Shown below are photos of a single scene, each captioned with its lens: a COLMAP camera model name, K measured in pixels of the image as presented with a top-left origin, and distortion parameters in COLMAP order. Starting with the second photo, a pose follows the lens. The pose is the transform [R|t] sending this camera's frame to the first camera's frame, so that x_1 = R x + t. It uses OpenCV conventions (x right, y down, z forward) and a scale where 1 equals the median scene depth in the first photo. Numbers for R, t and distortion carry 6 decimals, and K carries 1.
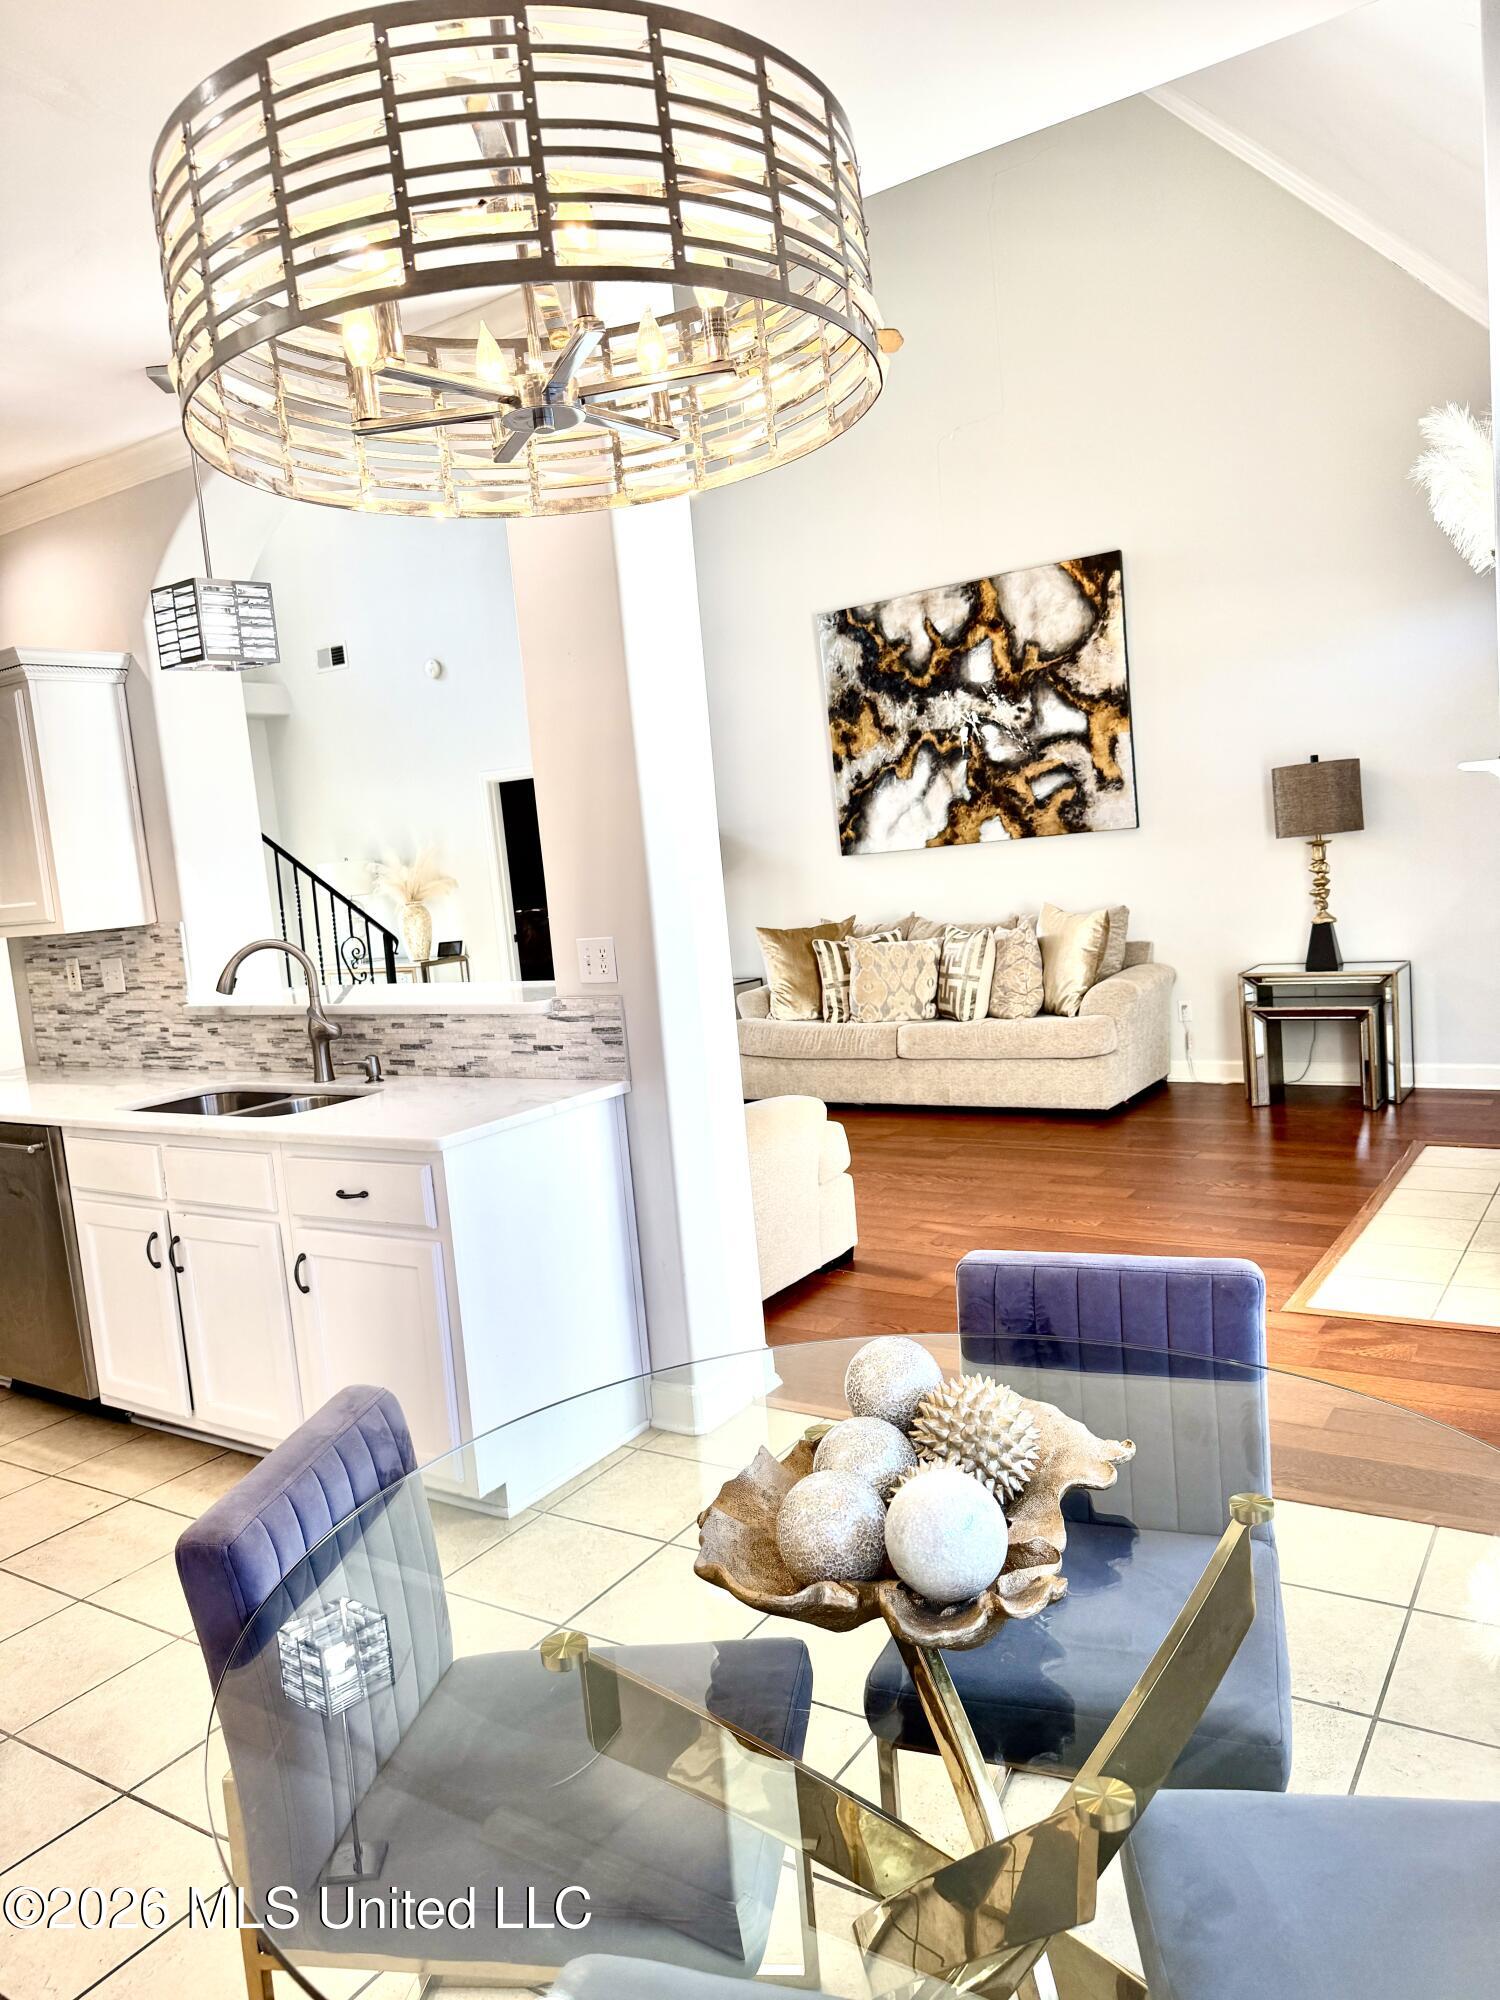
lens RADIAL K [[1395.5, 0, 750.9], [0, 1395.5, 1005.6], [0, 0, 1]] dist [0.179906, -0.379843]
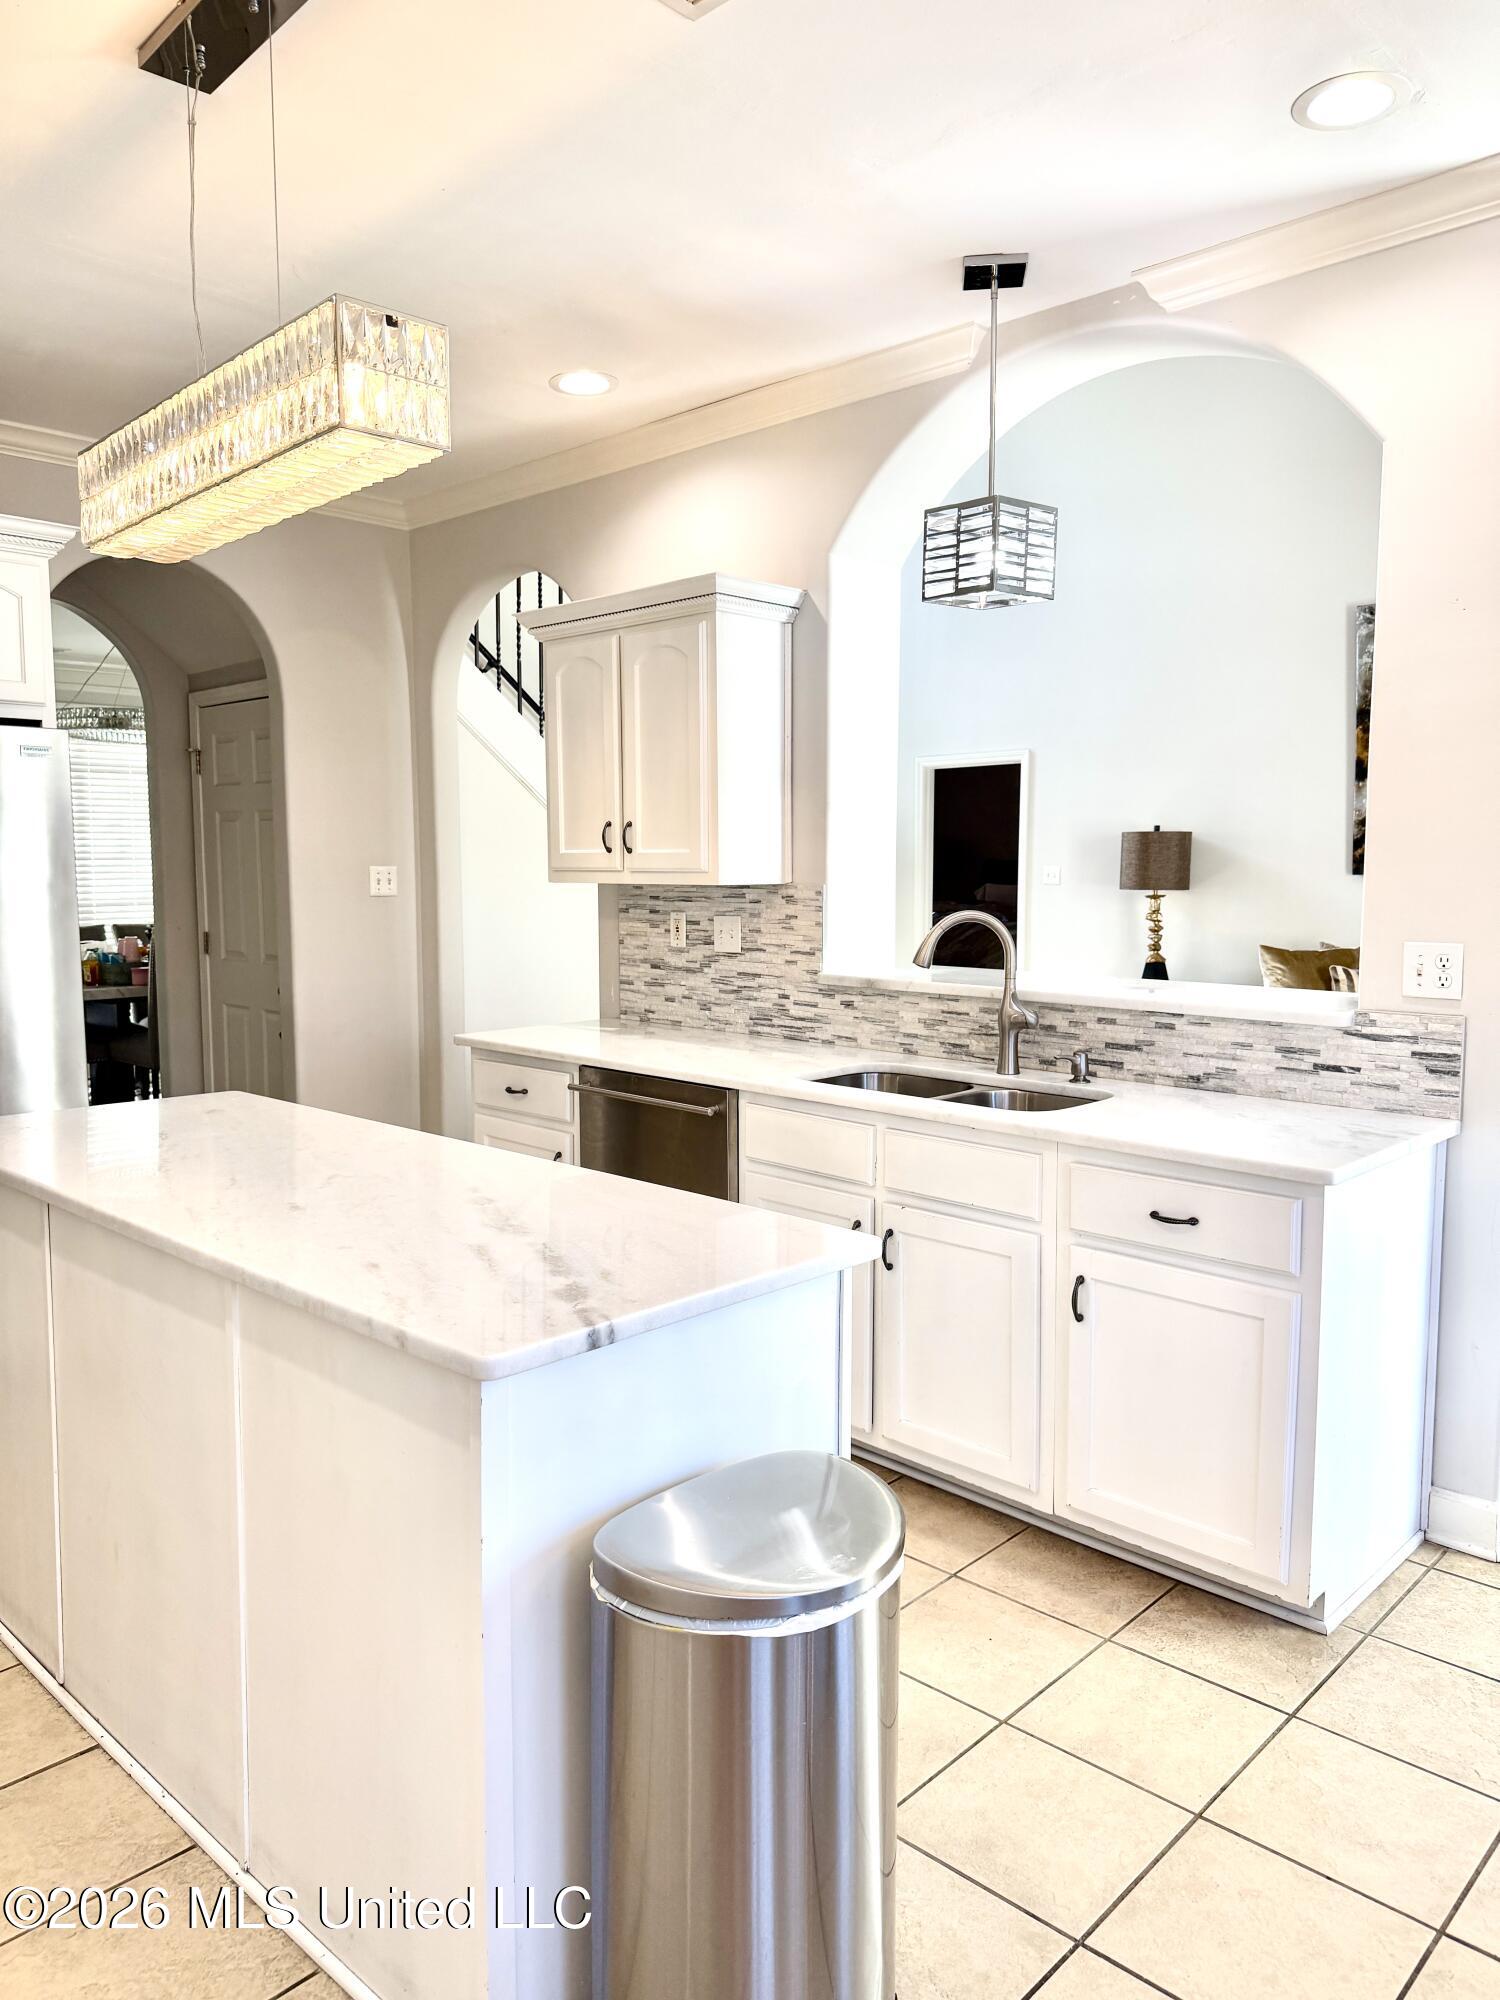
lens RADIAL K [[1395.5, 0, 750.9], [0, 1395.5, 1005.6], [0, 0, 1]] dist [0.179906, -0.379843]
pose [[0.981026, 0.105160, -0.162878, -0.300821], [-0.105642, 0.994388, 0.005722, 0.021227], [0.162566, 0.011593, 0.986630, 0.090186]]
